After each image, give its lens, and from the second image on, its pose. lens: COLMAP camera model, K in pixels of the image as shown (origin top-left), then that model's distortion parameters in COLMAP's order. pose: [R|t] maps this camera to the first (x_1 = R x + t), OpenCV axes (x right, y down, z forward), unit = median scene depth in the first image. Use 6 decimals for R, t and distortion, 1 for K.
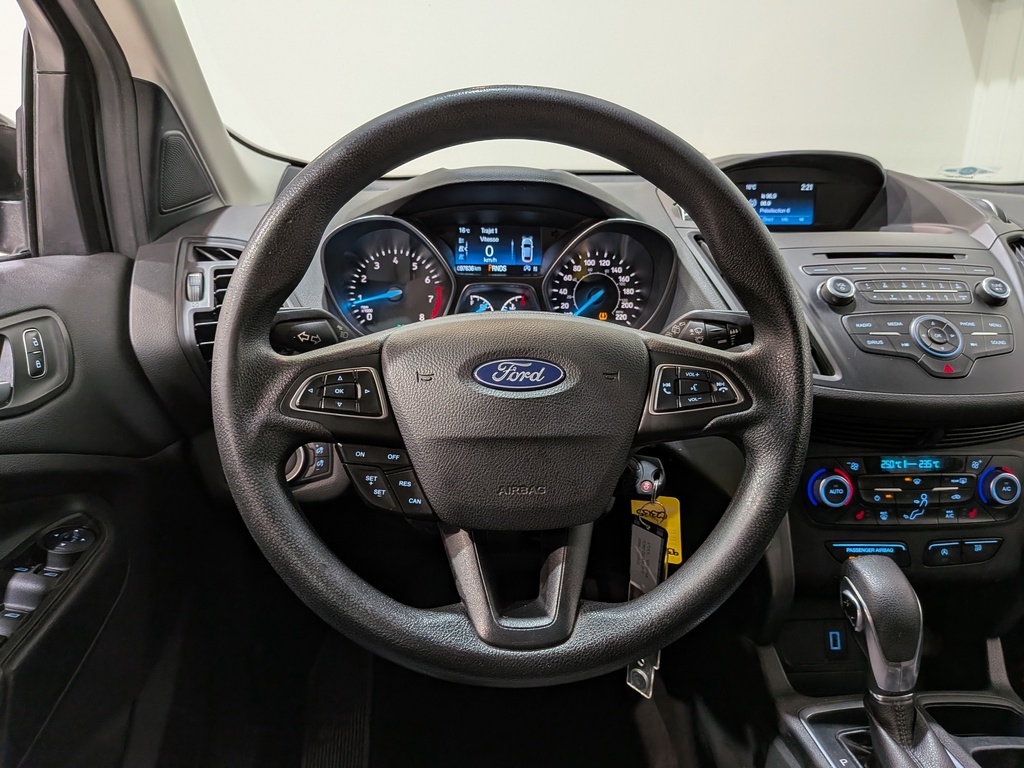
lens RADIAL K [[723.1, 0, 512.0], [0, 723.1, 384.0], [0, 0, 1]] dist [0.075468, -0.107503]
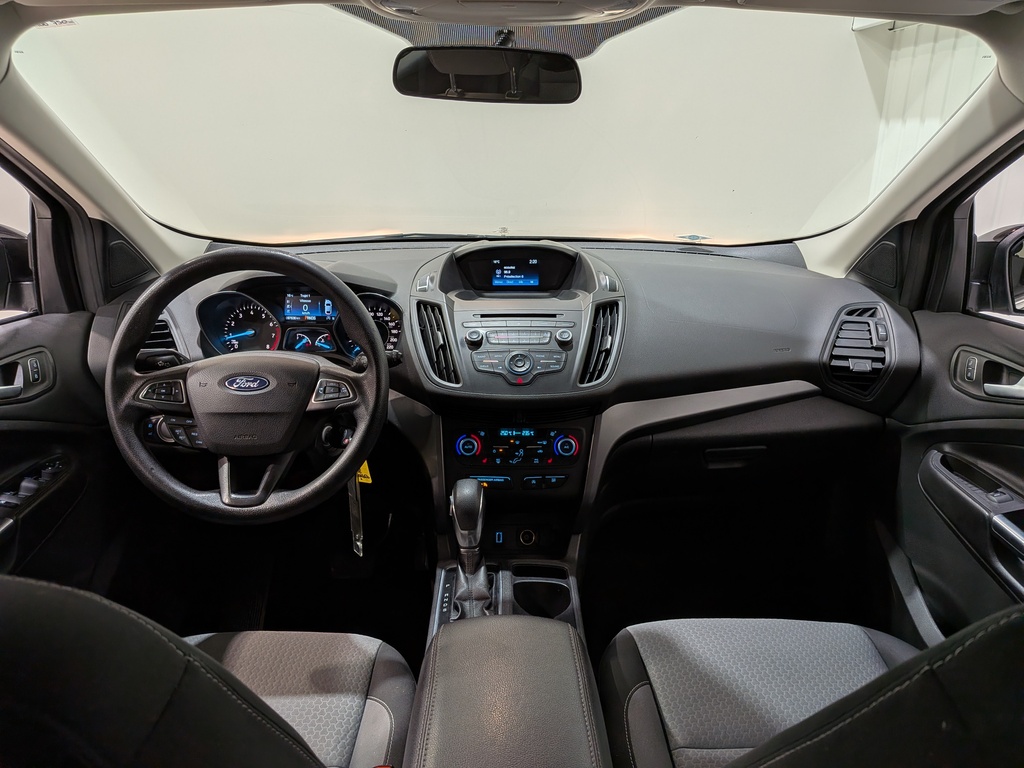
lens RADIAL K [[705.2, 0, 512.6], [0, 705.2, 401.4], [0, 0, 1]] dist [0.080106, -0.120358]
pose [[0.999189, 0.006651, -0.039719, 0.612101], [-0.005675, 0.999680, 0.024650, -0.011780], [0.039870, -0.024404, 0.998907, -0.747867]]
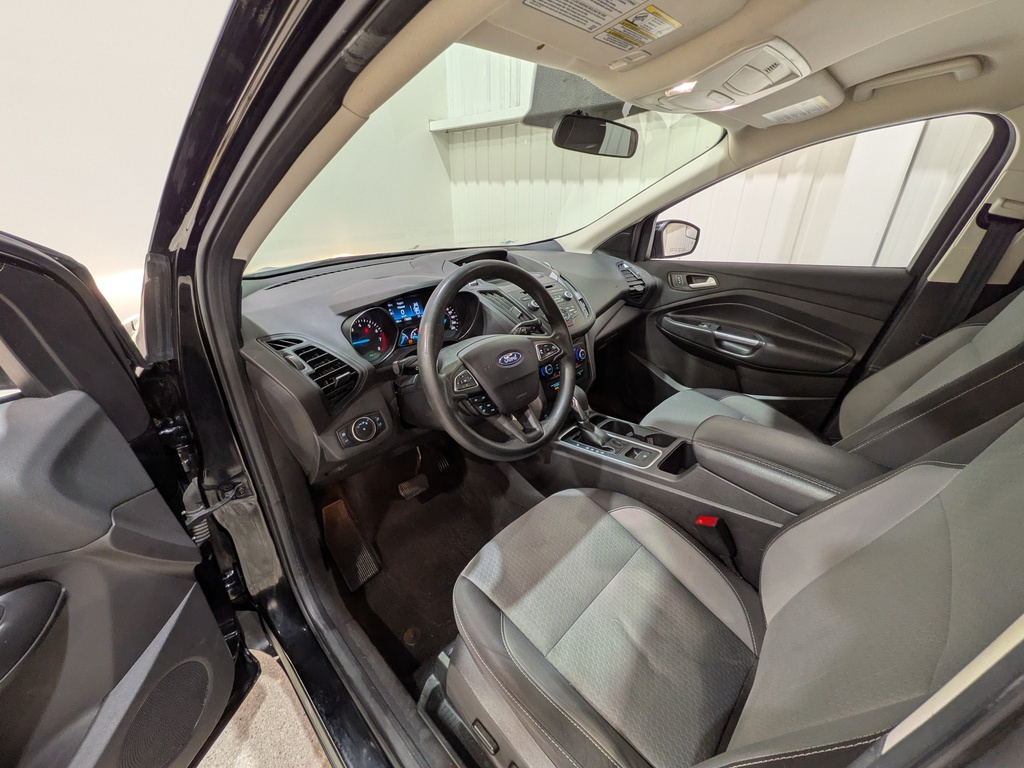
lens RADIAL K [[393.8, 0, 512.0], [0, 393.8, 384.0], [0, 0, 1]] dist [-0.000703, -0.000023]
pose [[0.734202, -0.305727, 0.606200, -0.696956], [0.231787, 0.952101, 0.199446, -0.162149], [-0.638140, -0.005924, 0.769898, -0.180265]]
